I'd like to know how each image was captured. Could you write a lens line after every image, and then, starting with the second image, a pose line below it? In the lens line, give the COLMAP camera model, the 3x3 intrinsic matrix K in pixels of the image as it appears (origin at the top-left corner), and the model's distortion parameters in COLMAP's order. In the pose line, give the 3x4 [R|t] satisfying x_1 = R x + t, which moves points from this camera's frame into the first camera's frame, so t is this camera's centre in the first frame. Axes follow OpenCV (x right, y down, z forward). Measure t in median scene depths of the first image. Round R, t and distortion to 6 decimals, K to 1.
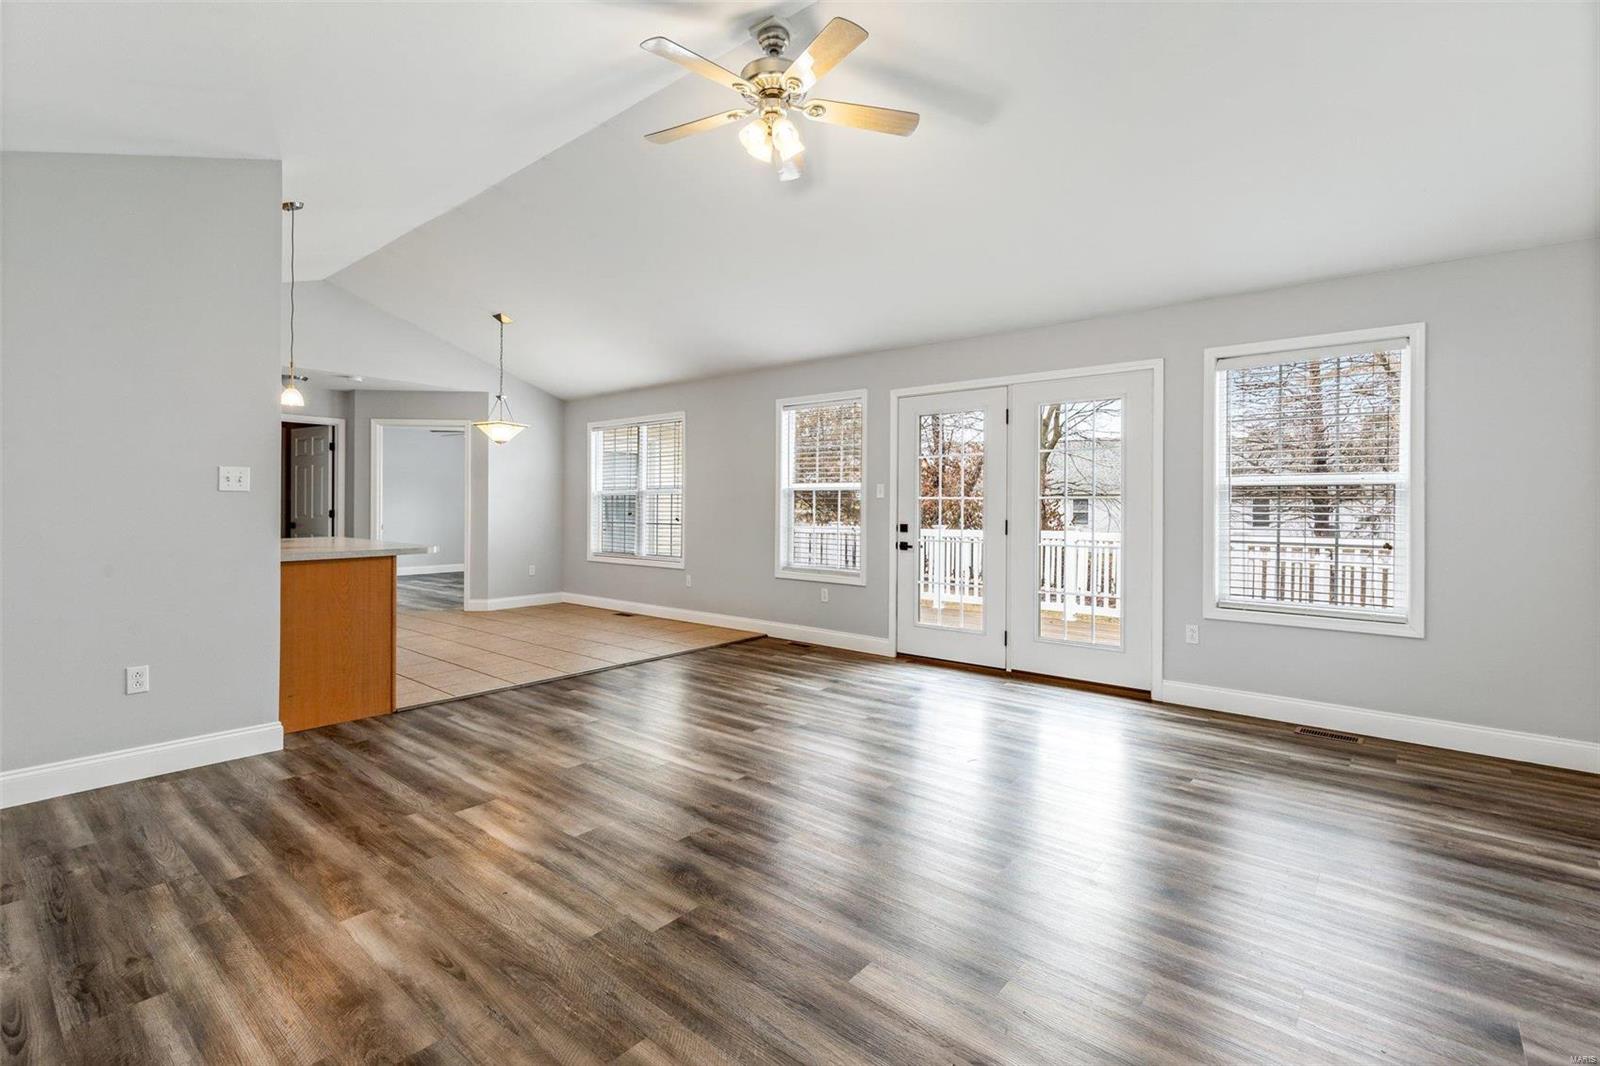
lens RADIAL K [[735.8, 0, 794.1], [0, 735.8, 514.4], [0, 0, 1]] dist [0.001752, 0.000105]
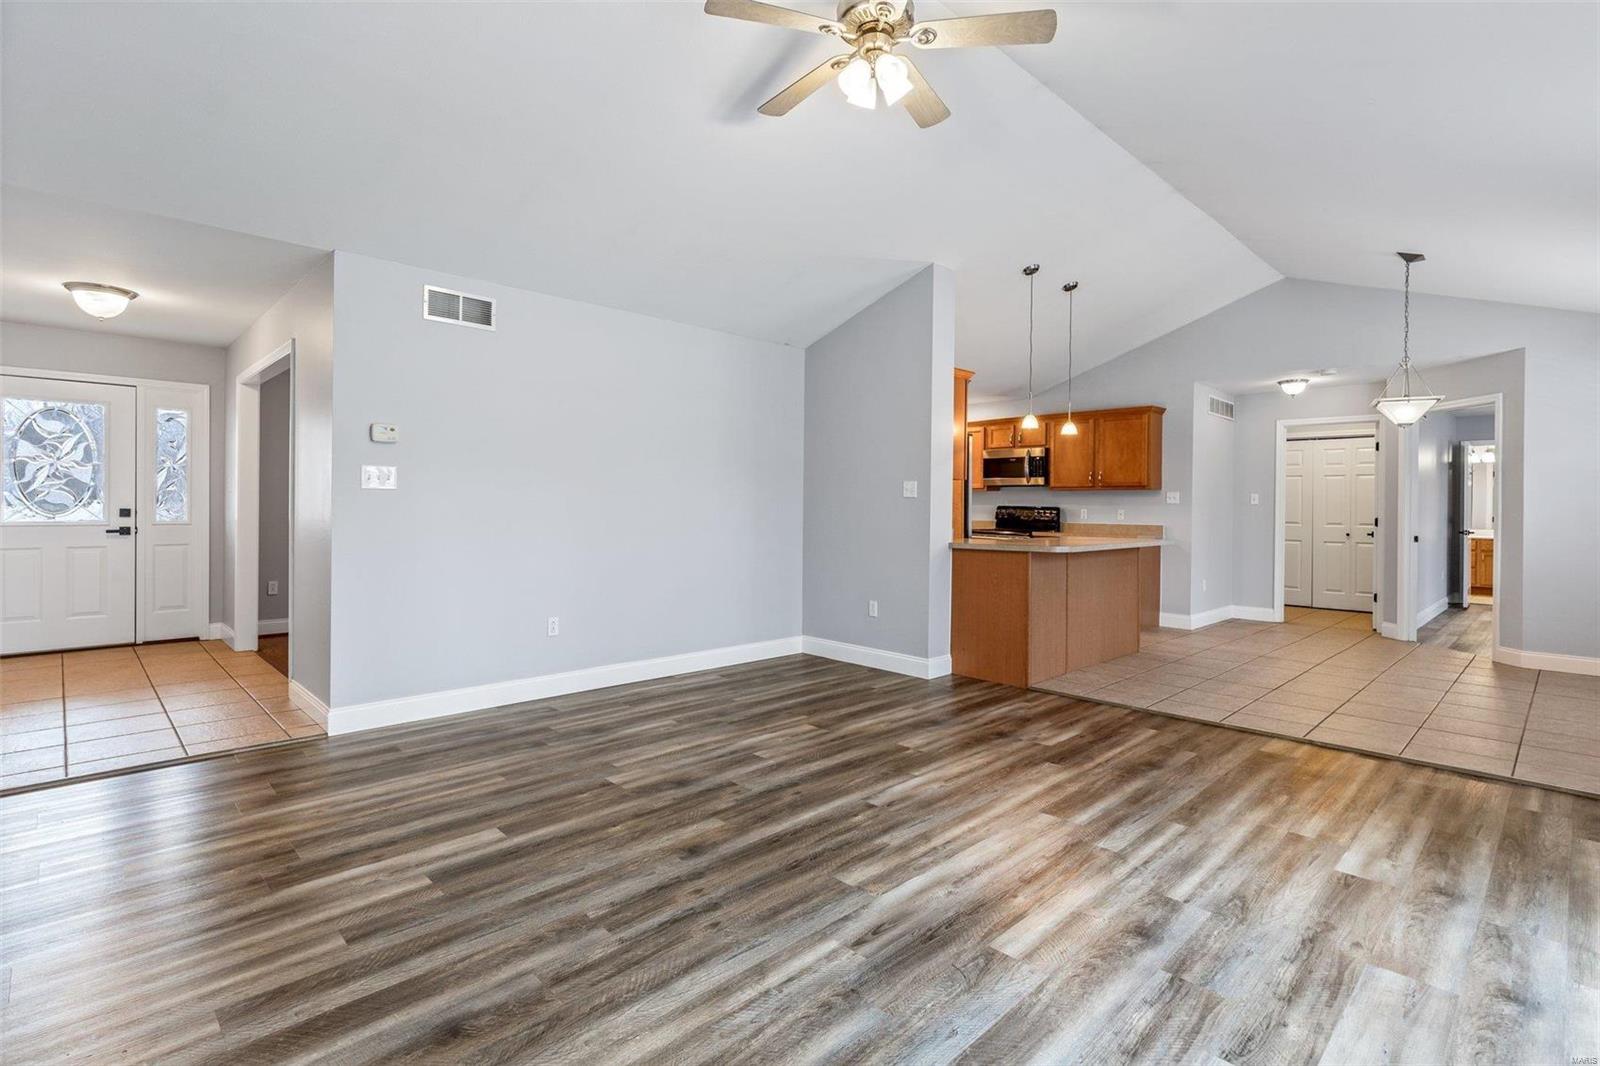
lens RADIAL K [[762.4, 0, 818.0], [0, 762.4, 511.3], [0, 0, 1]] dist [0.000682, 0.000567]
pose [[-0.082216, -0.000821, -0.996614, 0.915705], [-0.024844, 0.999691, 0.001226, -0.001809], [0.996305, 0.024860, -0.082211, 1.054273]]
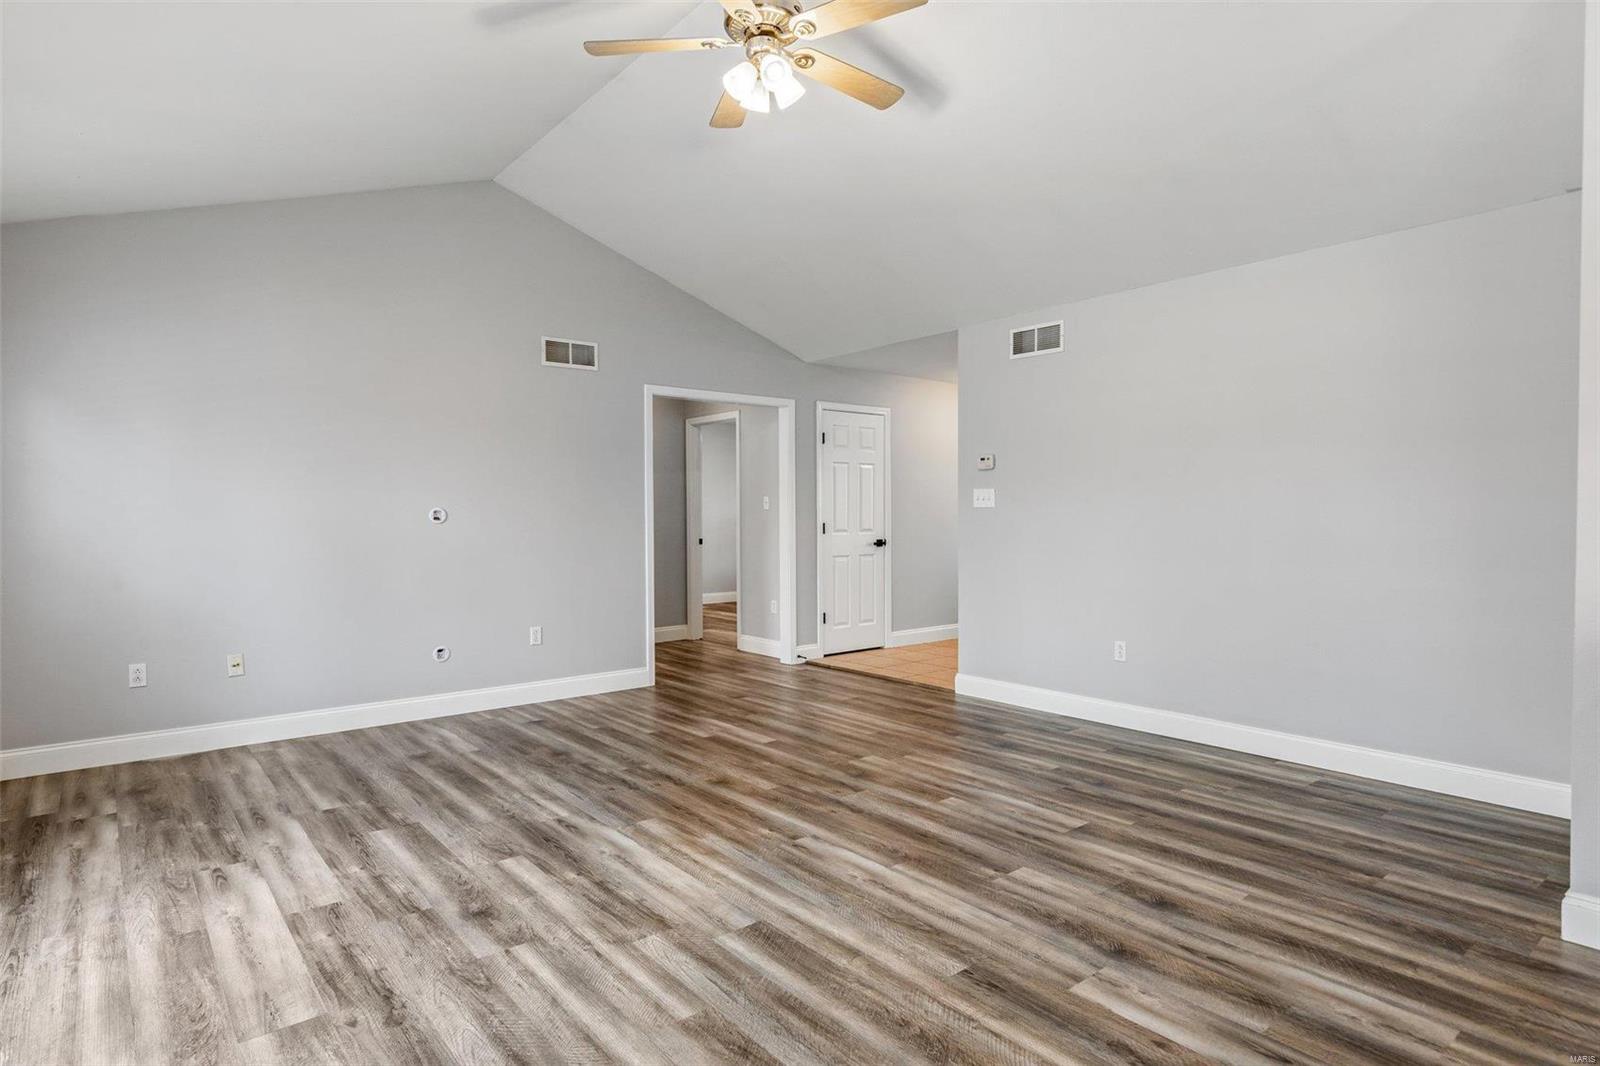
lens RADIAL K [[856.1, 0, 796.3], [0, 856.1, 535.3], [0, 0, 1]] dist [0.002931, -0.000345]
pose [[-0.983912, -0.007248, 0.178506, -0.254130], [-0.000322, 0.999247, 0.038802, -0.031879], [-0.178653, 0.038121, -0.983173, 2.063071]]
